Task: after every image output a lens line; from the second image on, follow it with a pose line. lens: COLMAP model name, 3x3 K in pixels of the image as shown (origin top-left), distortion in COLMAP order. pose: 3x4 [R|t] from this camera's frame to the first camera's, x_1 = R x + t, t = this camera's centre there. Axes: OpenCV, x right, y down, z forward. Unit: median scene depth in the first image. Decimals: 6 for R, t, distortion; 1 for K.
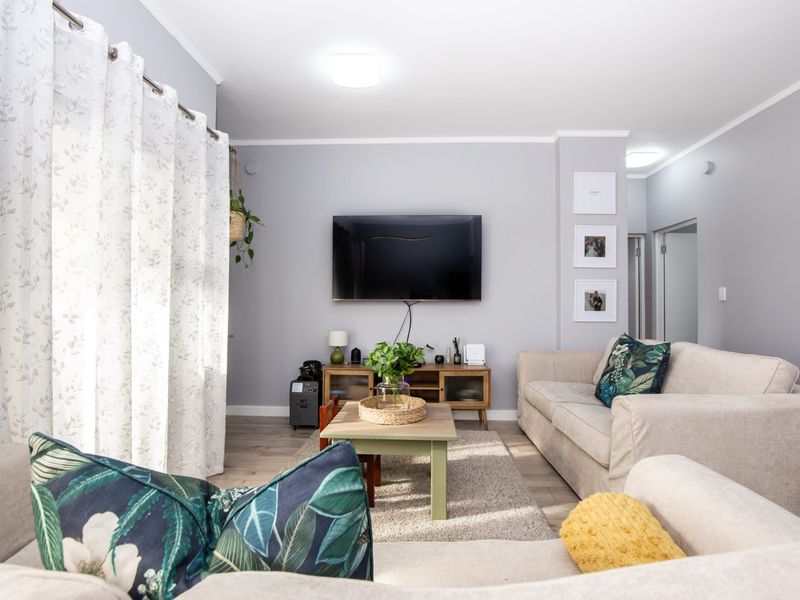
lens RADIAL K [[424.1, 0, 407.1], [0, 424.1, 298.4], [0, 0, 1]] dist [-0.035462, 0.005791]
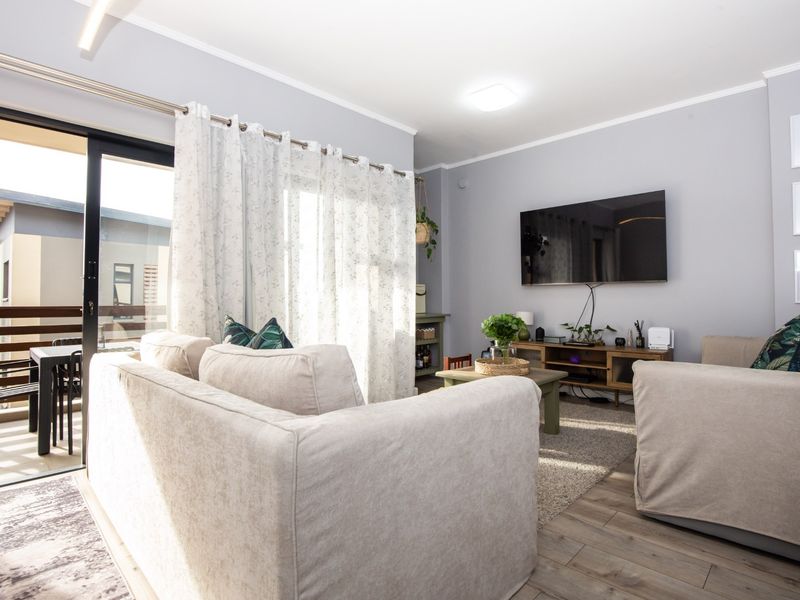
lens RADIAL K [[424.1, 0, 401.5], [0, 424.1, 292.2], [0, 0, 1]] dist [-0.035462, 0.005791]
pose [[0.737393, -0.018511, -0.675210, 0.399838], [0.014845, 0.999827, -0.011198, 0.033783], [0.675300, -0.001766, 0.737541, -0.083375]]
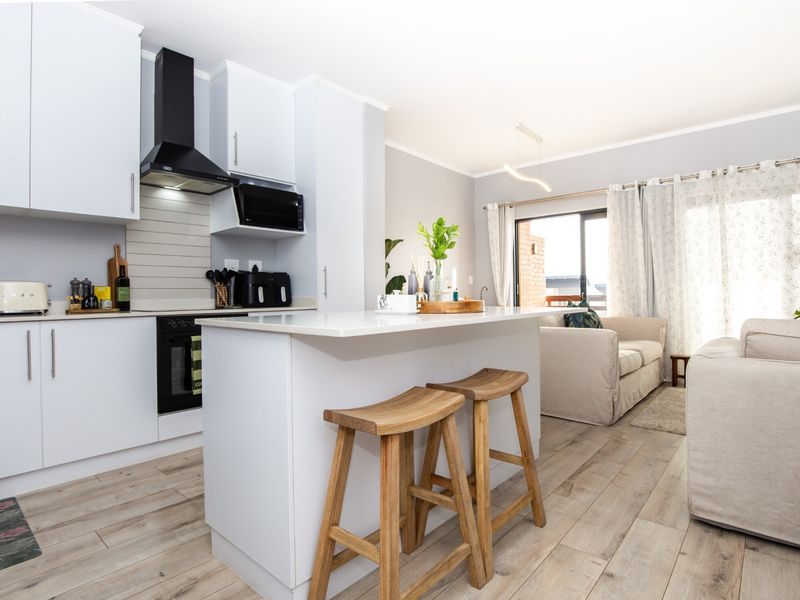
lens RADIAL K [[424.1, 0, 408.4], [0, 424.1, 294.1], [0, 0, 1]] dist [-0.035462, 0.005791]
pose [[-0.629770, 0.002569, -0.776777, 1.107632], [0.021821, 0.999658, -0.014385, 0.048431], [0.776475, -0.026009, -0.629611, 0.538920]]
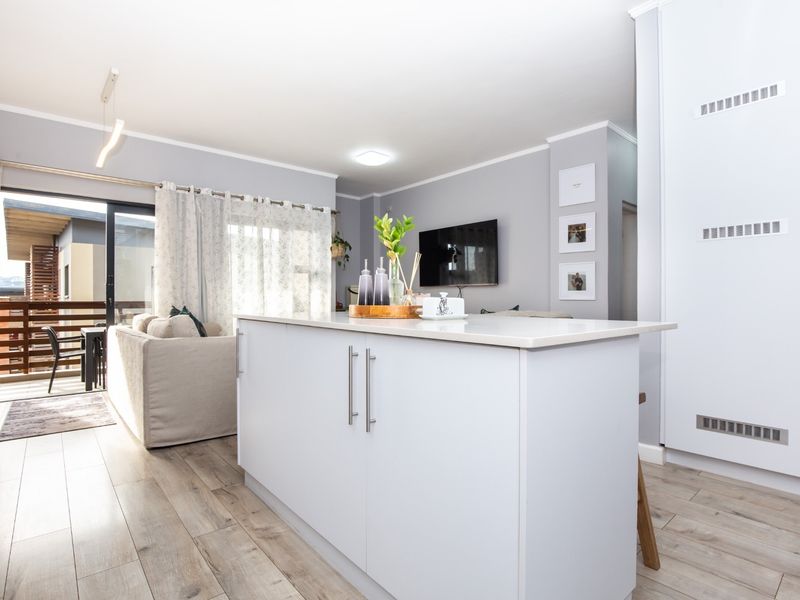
lens RADIAL K [[424.1, 0, 402.4], [0, 424.1, 301.7], [0, 0, 1]] dist [-0.035462, 0.005791]
pose [[0.676605, 0.001275, -0.736345, 1.031065], [0.014682, 0.999776, 0.015222, 0.038380], [0.736200, -0.021110, 0.676435, -0.118849]]
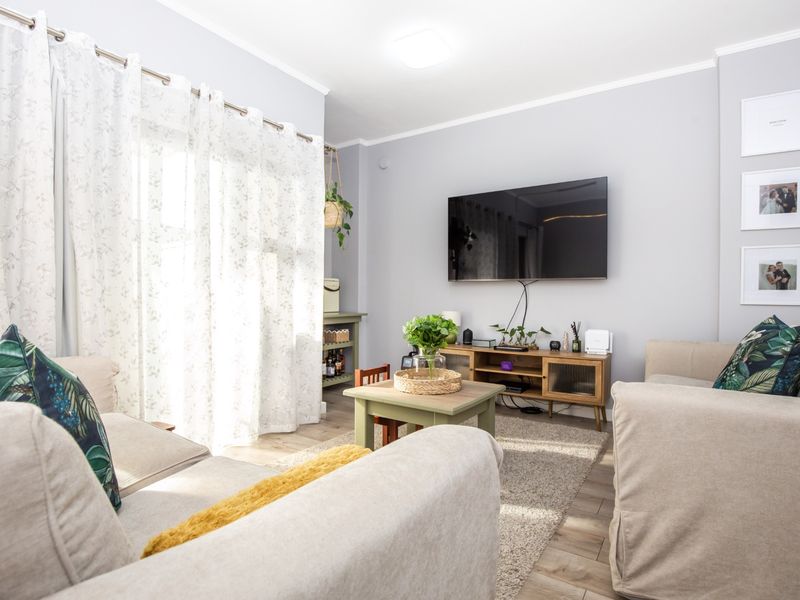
lens RADIAL K [[424.1, 0, 403.4], [0, 424.1, 302.7], [0, 0, 1]] dist [-0.035462, 0.005791]
pose [[0.850951, 0.008595, -0.525175, 0.295901], [0.002671, 0.999782, 0.020690, 0.037659], [0.525239, -0.019009, 0.850743, 0.082385]]
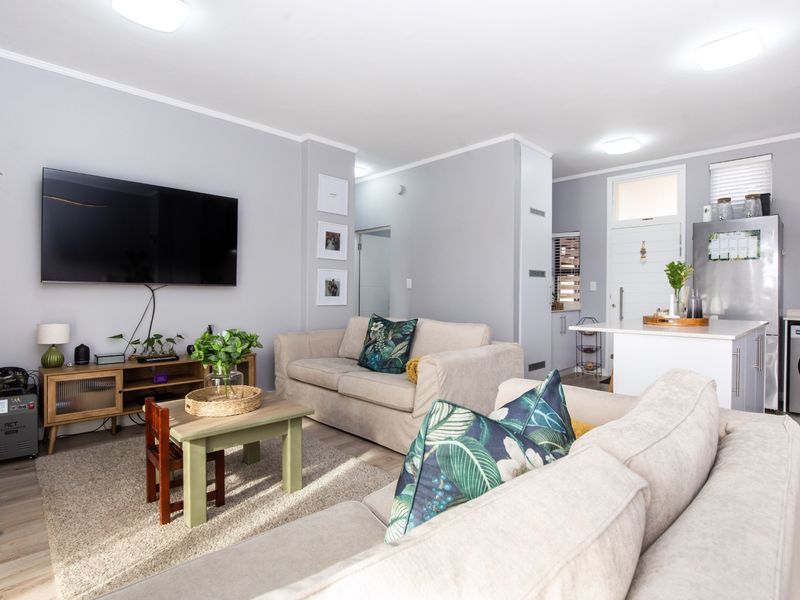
lens RADIAL K [[424.1, 0, 408.0], [0, 424.1, 296.1], [0, 0, 1]] dist [-0.035462, 0.005791]
pose [[0.686344, -0.004749, 0.727261, -0.287332], [-0.015678, 0.999650, 0.021324, 0.001123], [-0.727108, -0.026038, 0.686029, 0.038215]]
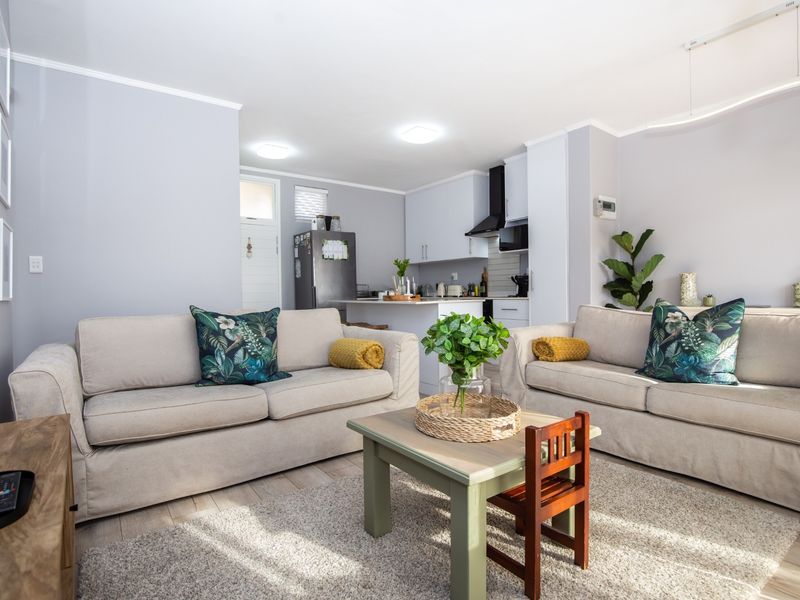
lens RADIAL K [[421.2, 0, 397.7], [0, 421.2, 299.9], [0, 0, 1]] dist [-0.003203, -0.000219]
pose [[-0.620784, -0.012798, 0.783877, -0.319353], [-0.003605, 0.999903, 0.013470, 0.046629], [-0.783973, 0.005536, -0.620770, 0.994563]]
